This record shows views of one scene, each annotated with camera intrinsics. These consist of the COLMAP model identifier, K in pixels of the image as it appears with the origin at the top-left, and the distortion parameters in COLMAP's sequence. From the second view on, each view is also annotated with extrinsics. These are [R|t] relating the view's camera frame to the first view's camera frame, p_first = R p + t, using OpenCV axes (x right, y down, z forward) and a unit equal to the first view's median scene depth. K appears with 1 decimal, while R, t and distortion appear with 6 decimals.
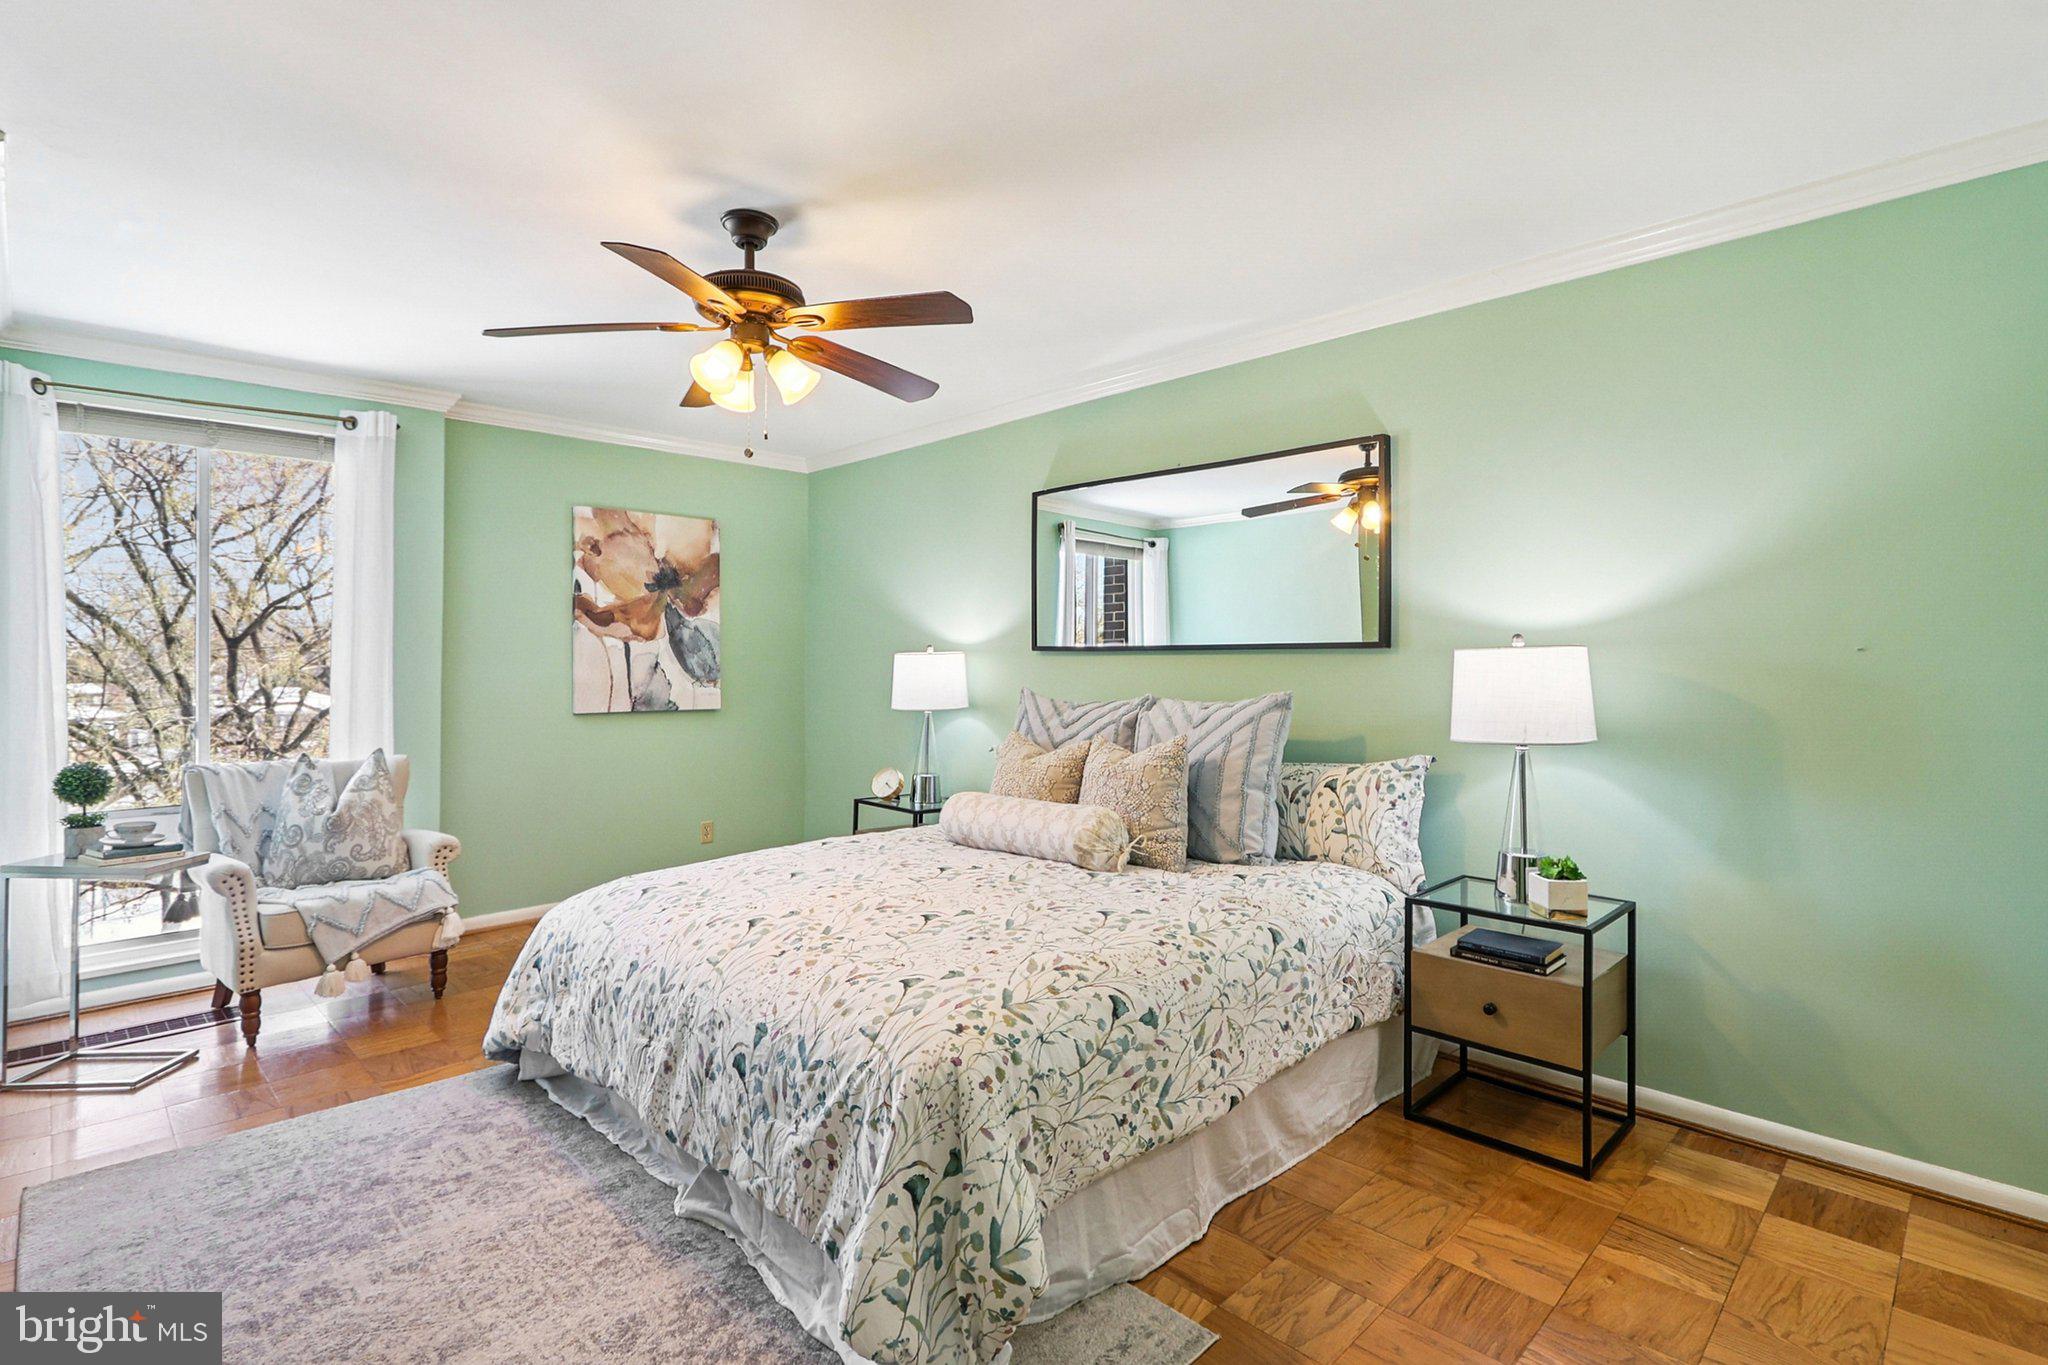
lens RADIAL K [[953.1, 0, 1020.3], [0, 953.1, 671.7], [0, 0, 1]] dist [0.002127, -0.001867]
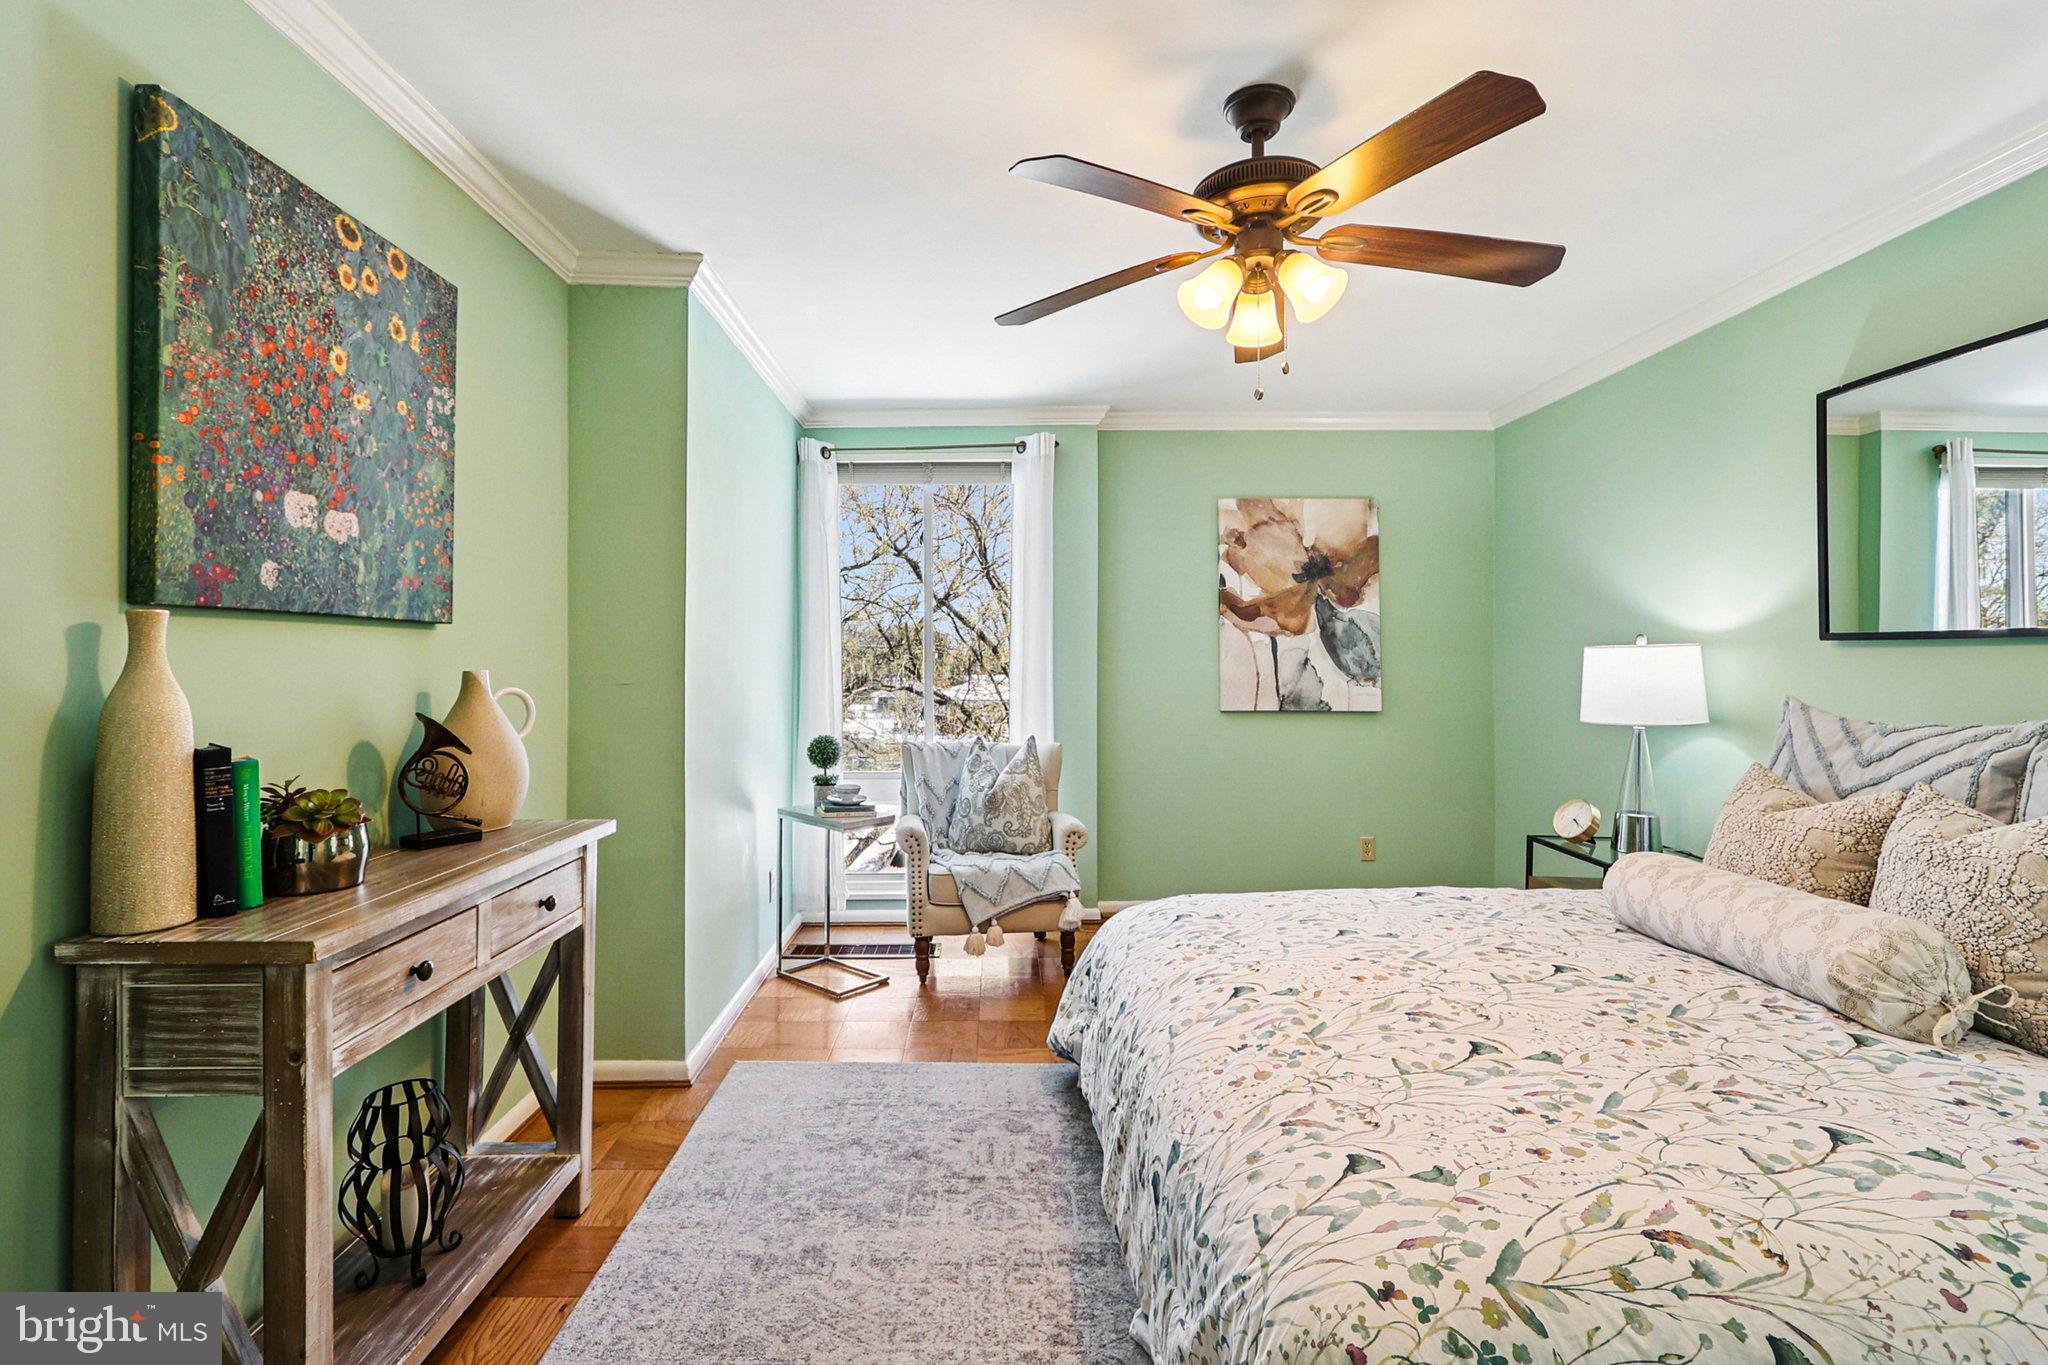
lens RADIAL K [[953.1, 0, 1010.5], [0, 953.1, 653.7], [0, 0, 1]] dist [0.002127, -0.001867]
pose [[0.720349, -0.003285, -0.693604, 0.093763], [-0.007542, 0.999893, -0.012569, -0.000924], [0.693571, 0.014285, 0.720246, 0.228239]]
